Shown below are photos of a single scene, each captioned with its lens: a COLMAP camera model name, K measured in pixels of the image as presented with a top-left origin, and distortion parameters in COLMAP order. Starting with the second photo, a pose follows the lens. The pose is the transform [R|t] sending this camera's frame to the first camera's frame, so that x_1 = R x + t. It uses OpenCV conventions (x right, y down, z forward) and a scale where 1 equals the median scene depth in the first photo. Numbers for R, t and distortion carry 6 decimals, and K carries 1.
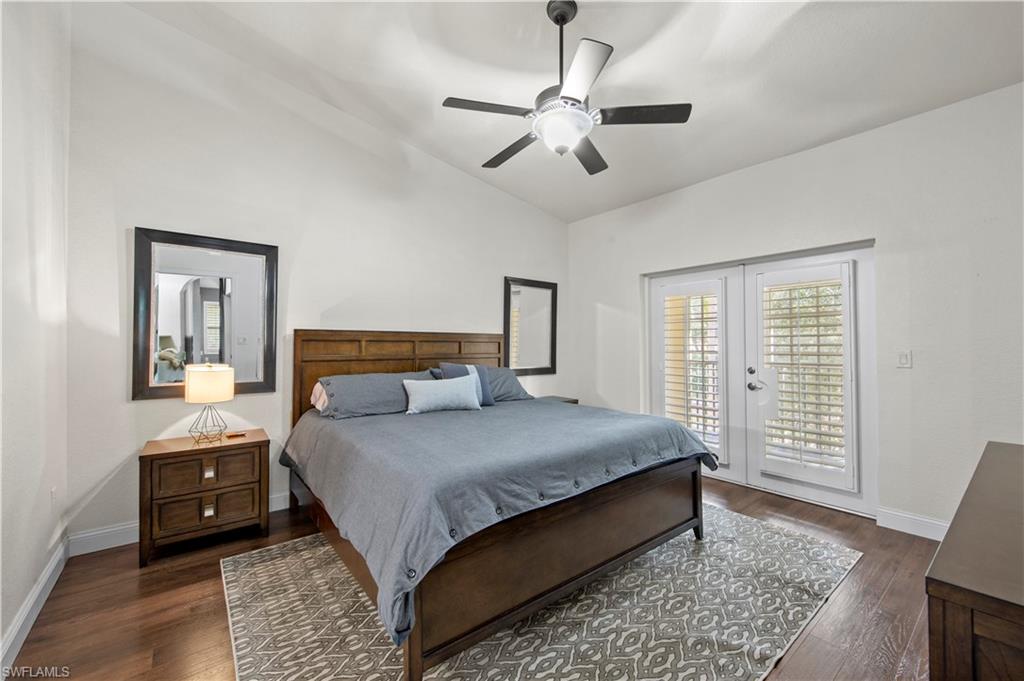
lens RADIAL K [[399.2, 0, 511.6], [0, 399.2, 336.6], [0, 0, 1]] dist [0.003137, -0.003096]
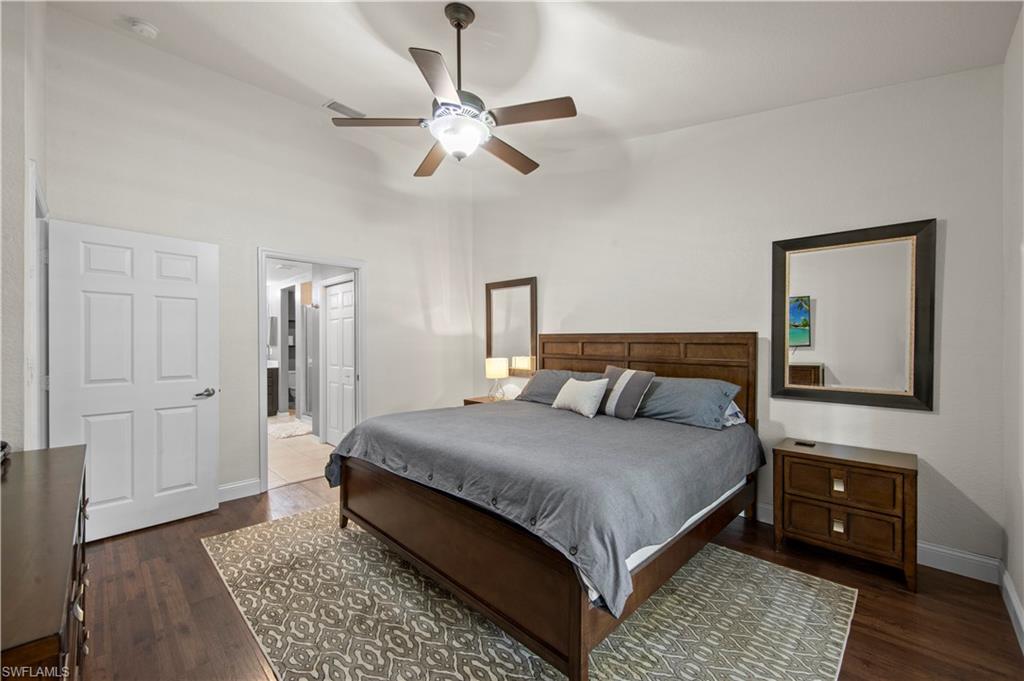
lens RADIAL K [[421.5, 0, 499.4], [0, 421.5, 335.6], [0, 0, 1]] dist [0.002248, -0.000084]
pose [[0.107457, -0.023501, -0.993932, 0.871591], [0.015338, 0.999641, -0.021978, 0.011872], [0.994091, -0.012883, 0.107779, 0.709816]]
